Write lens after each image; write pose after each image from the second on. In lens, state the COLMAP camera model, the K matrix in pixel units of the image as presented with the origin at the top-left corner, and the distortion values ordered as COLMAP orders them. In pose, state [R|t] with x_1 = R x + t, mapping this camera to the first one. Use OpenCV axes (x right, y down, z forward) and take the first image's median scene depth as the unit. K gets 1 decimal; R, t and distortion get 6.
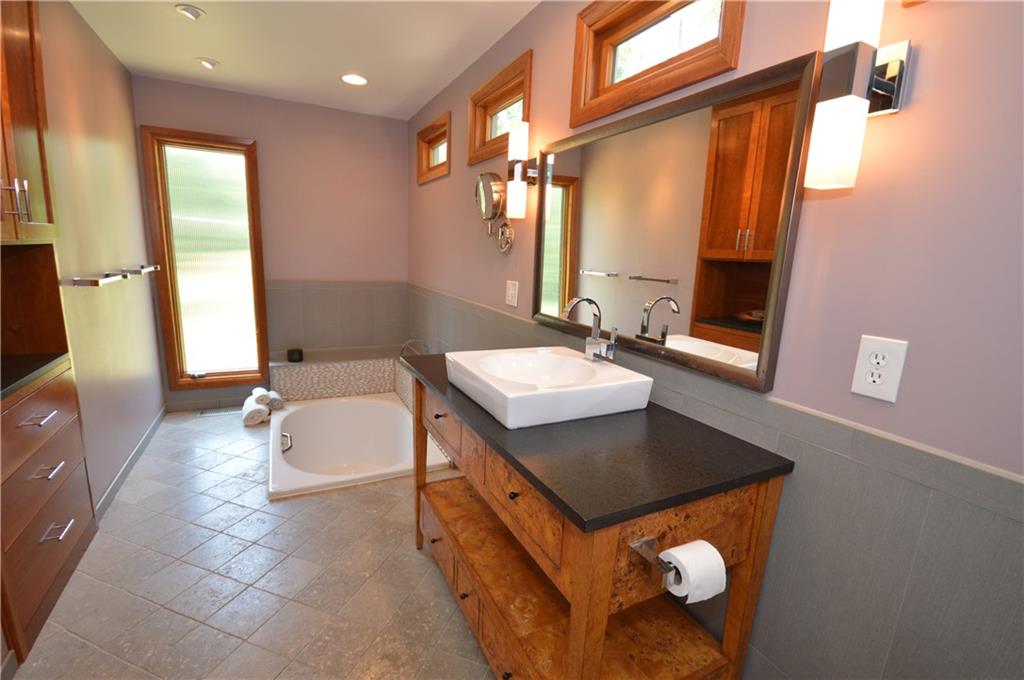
lens RADIAL K [[456.4, 0, 508.5], [0, 456.4, 336.5], [0, 0, 1]] dist [-0.006527, -0.000820]
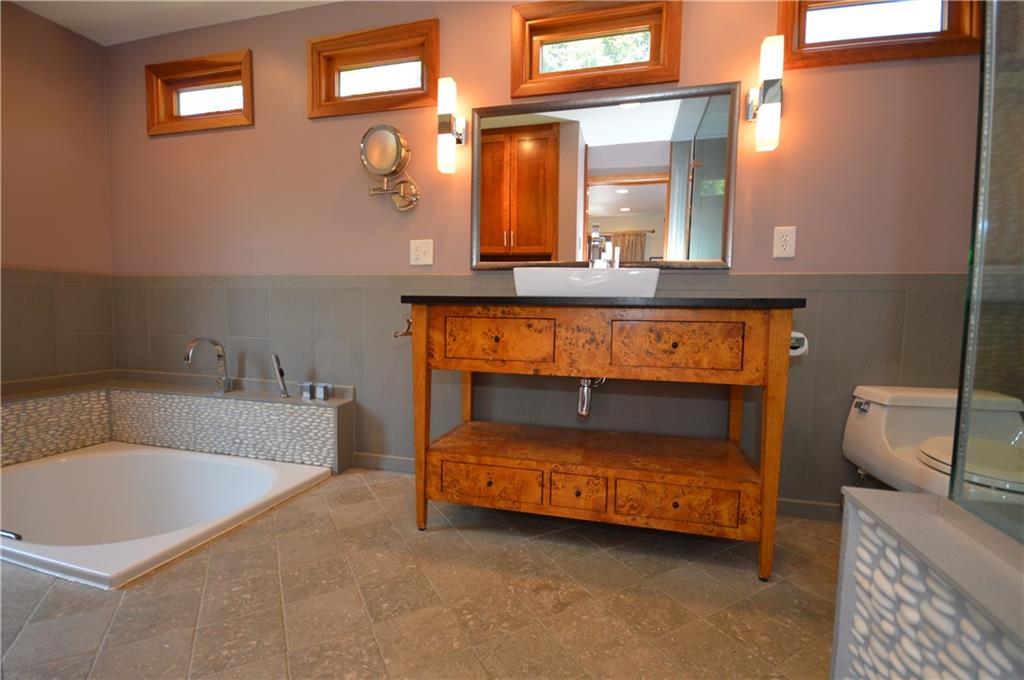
lens RADIAL K [[456.4, 0, 512.5], [0, 456.4, 340.7], [0, 0, 1]] dist [-0.006527, -0.000820]
pose [[0.658030, -0.077308, 0.749013, -0.464406], [0.150848, 0.988085, -0.030541, 0.115099], [-0.737727, 0.133084, 0.661851, 0.182713]]
